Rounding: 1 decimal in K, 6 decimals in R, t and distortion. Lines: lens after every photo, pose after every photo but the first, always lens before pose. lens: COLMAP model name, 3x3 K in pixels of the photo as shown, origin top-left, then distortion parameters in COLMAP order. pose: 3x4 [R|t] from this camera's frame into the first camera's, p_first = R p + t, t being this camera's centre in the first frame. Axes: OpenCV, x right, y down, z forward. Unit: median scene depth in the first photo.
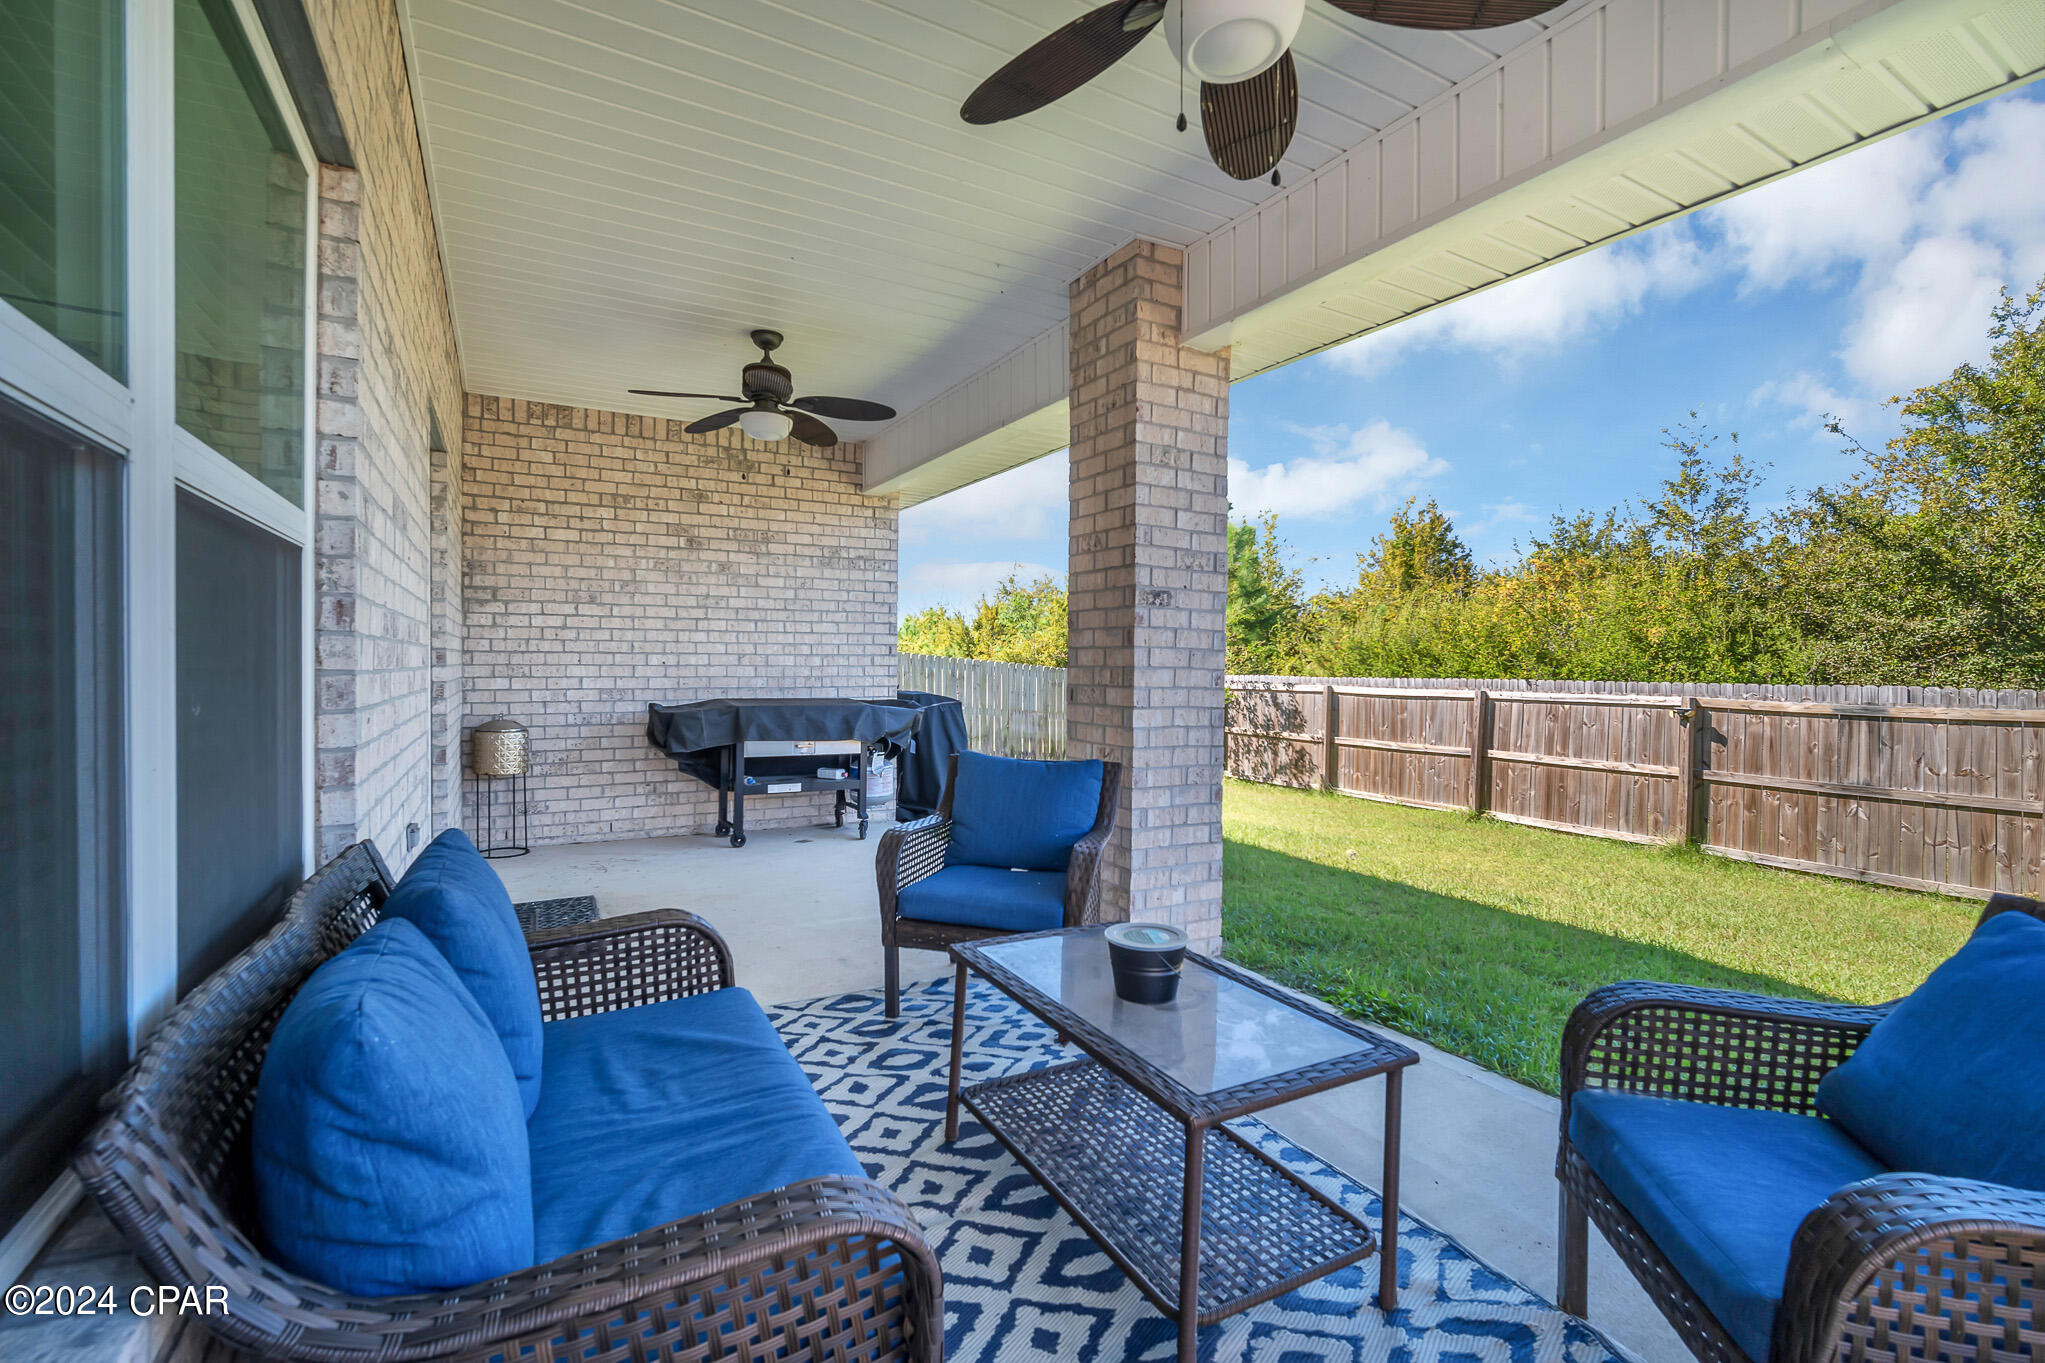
lens RADIAL K [[898.0, 0, 1022.7], [0, 898.0, 727.7], [0, 0, 1]] dist [-0.000417, 0.000513]
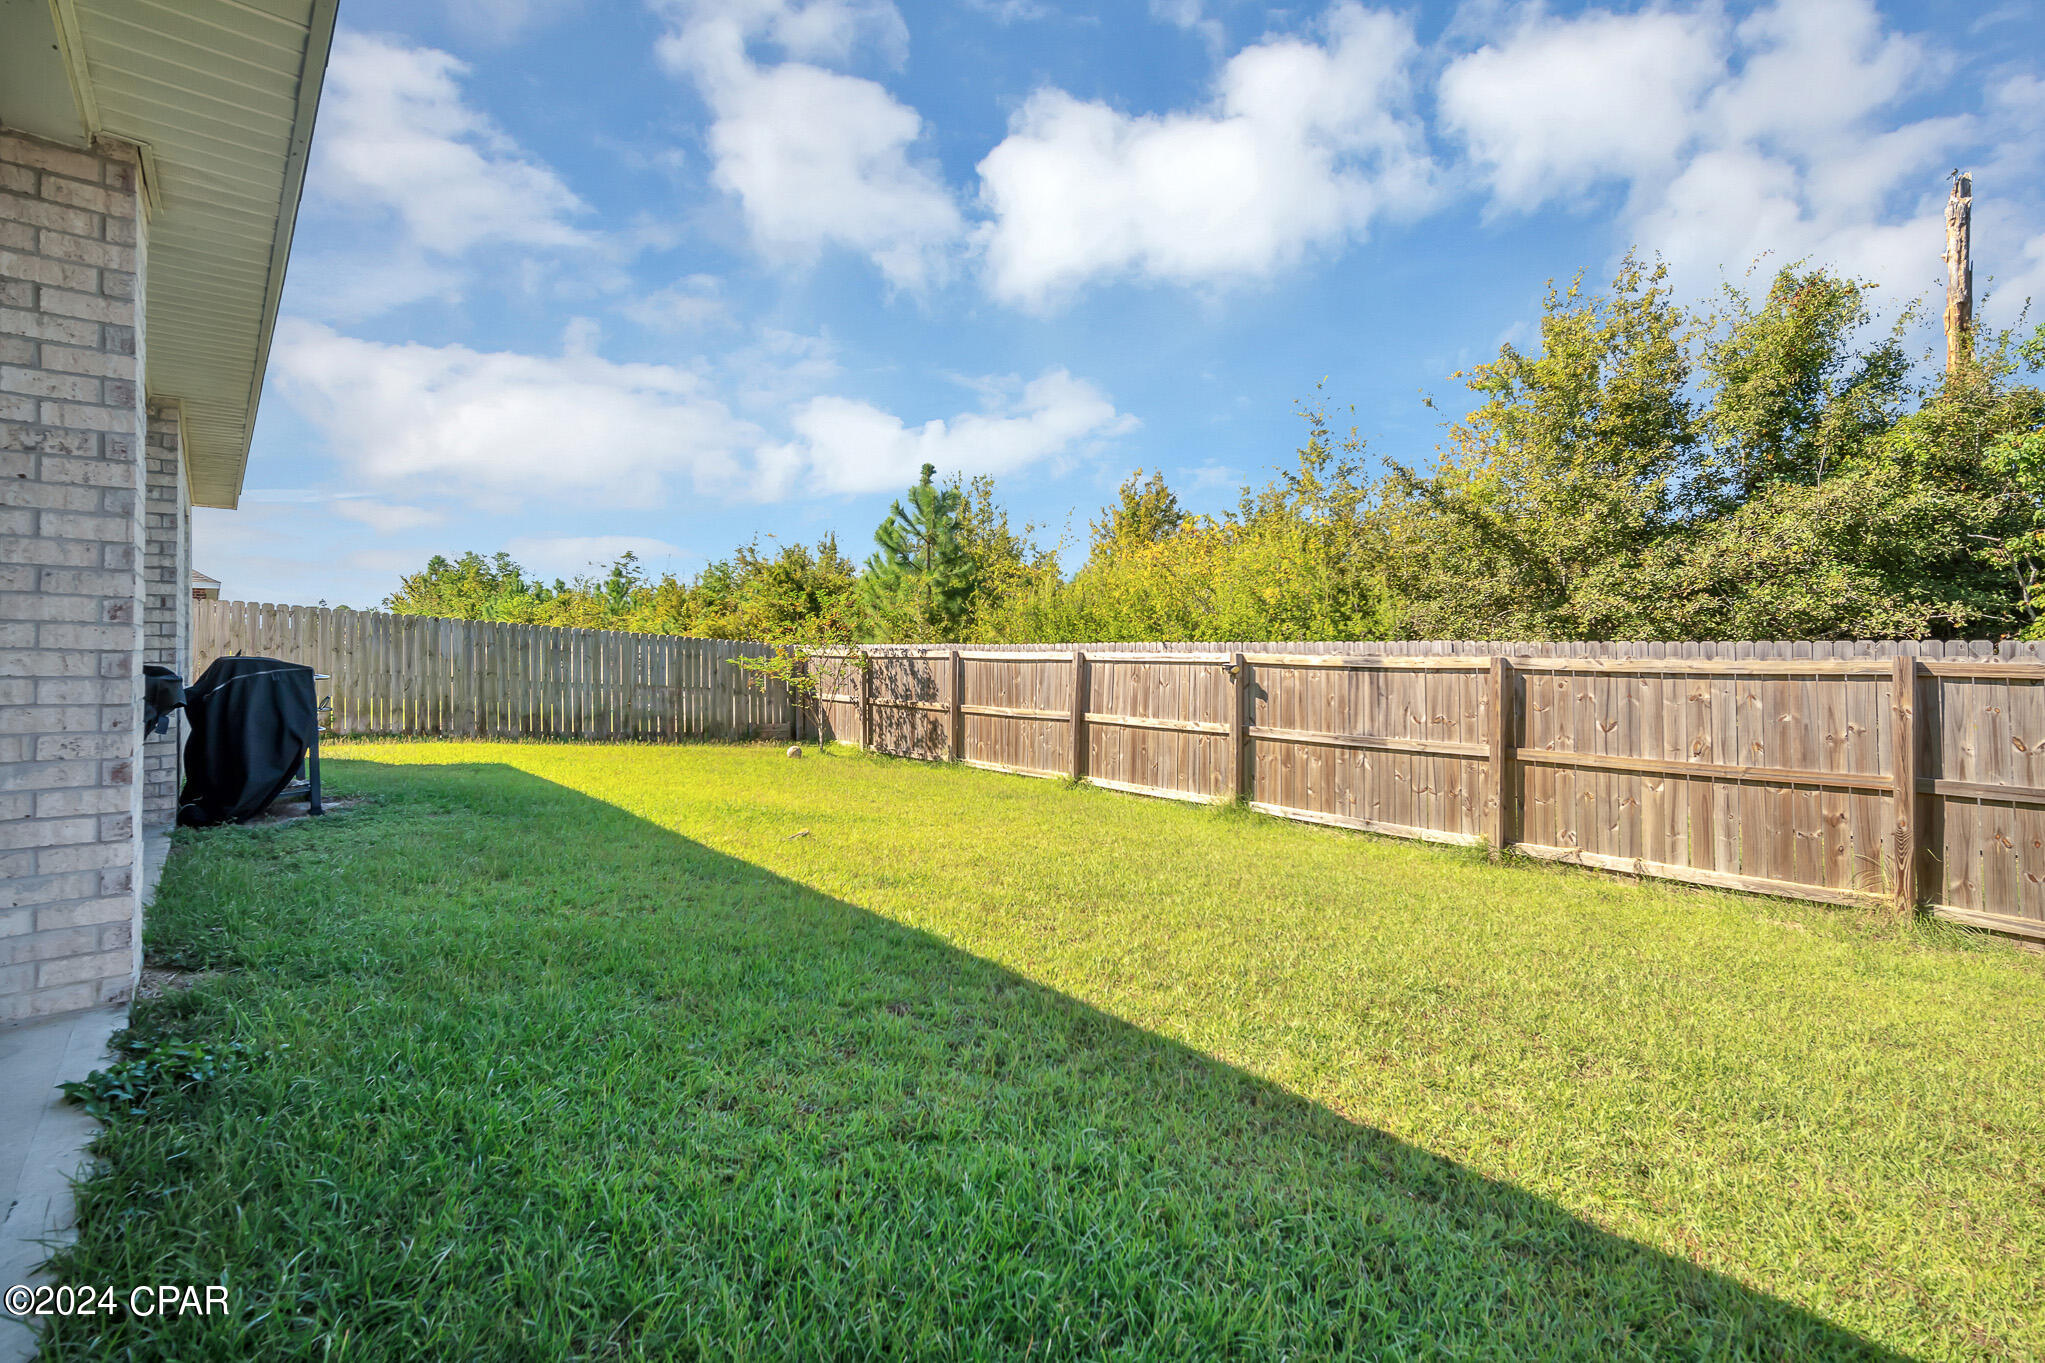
lens RADIAL K [[921.3, 0, 1018.5], [0, 921.3, 691.5], [0, 0, 1]] dist [-0.007835, 0.000321]
pose [[0.978378, -0.024170, 0.205408, 0.230467], [0.027537, 0.999529, -0.013546, 0.011849], [-0.204984, 0.018909, 0.978583, 0.045841]]
